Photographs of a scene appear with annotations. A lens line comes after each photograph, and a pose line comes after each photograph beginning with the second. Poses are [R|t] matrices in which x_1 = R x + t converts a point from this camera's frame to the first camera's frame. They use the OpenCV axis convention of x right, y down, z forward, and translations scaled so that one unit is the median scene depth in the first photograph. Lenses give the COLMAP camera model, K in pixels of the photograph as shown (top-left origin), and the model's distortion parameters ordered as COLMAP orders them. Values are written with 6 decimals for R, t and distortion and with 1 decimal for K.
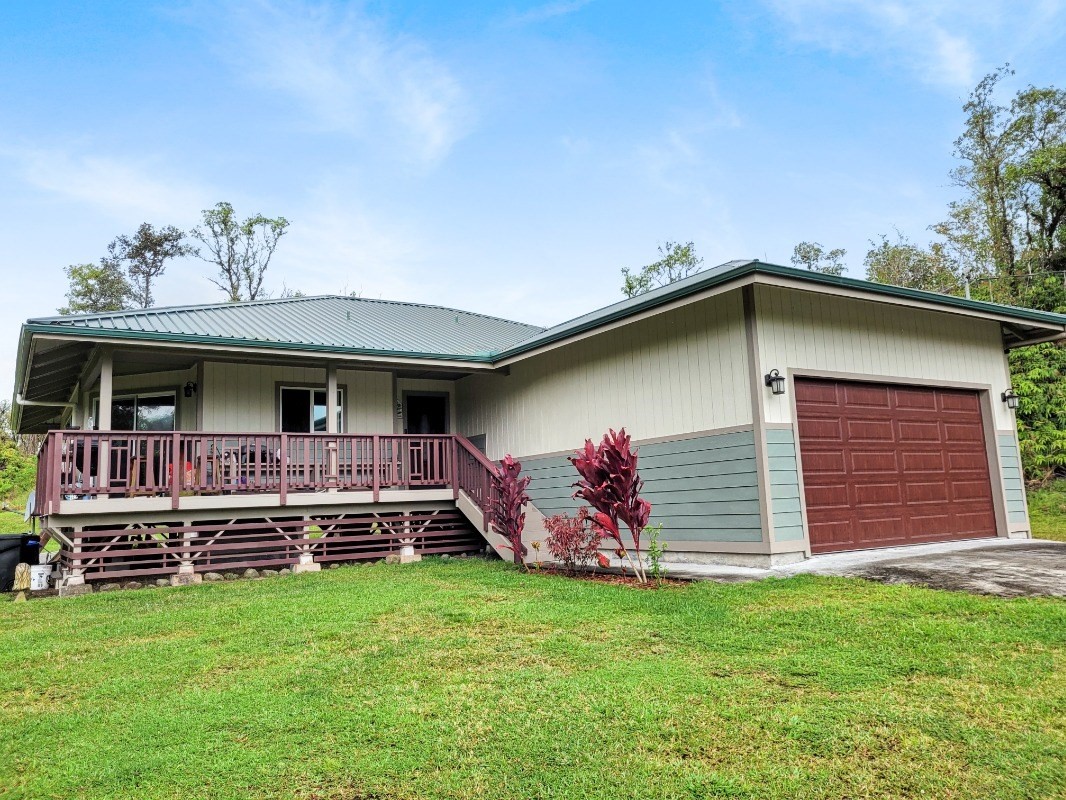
lens RADIAL K [[811.3, 0, 530.7], [0, 811.3, 399.8], [0, 0, 1]] dist [0.036942, -0.019561]
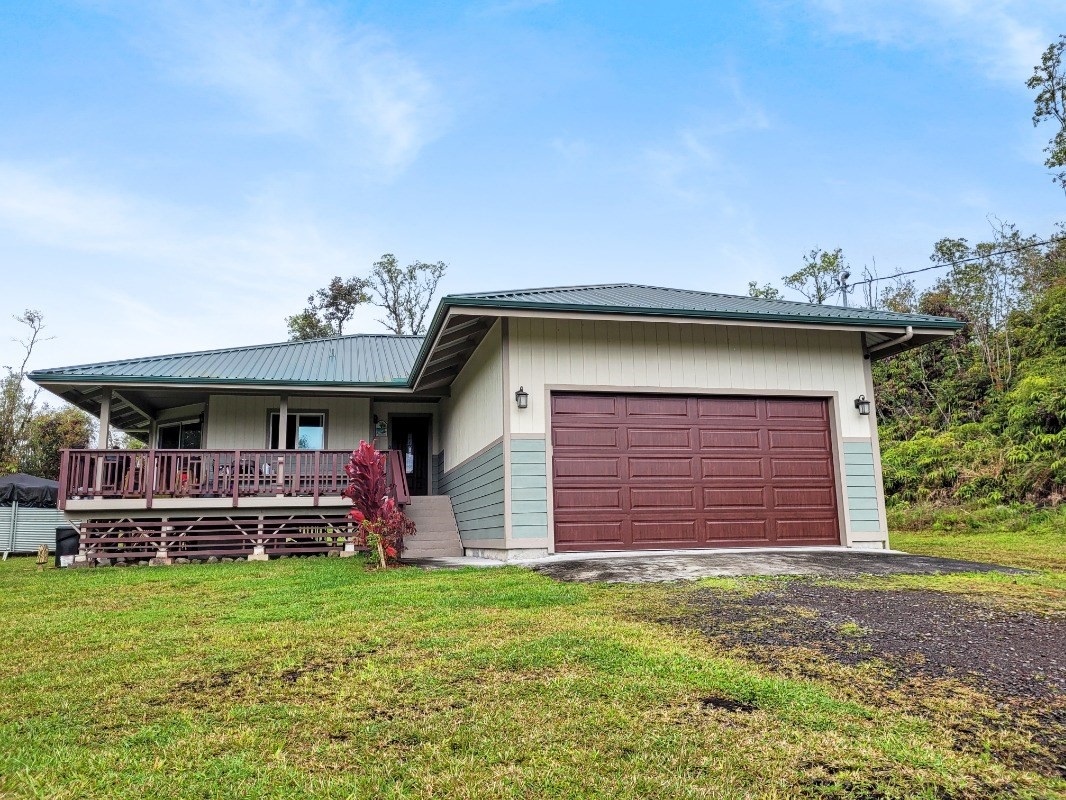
lens RADIAL K [[811.3, 0, 544.2], [0, 811.3, 396.3], [0, 0, 1]] dist [0.036942, -0.019561]
pose [[0.945585, -0.033674, -0.323628, 0.541756], [0.024112, 0.999147, -0.033512, 0.011809], [0.324481, 0.023885, 0.945591, -0.043449]]
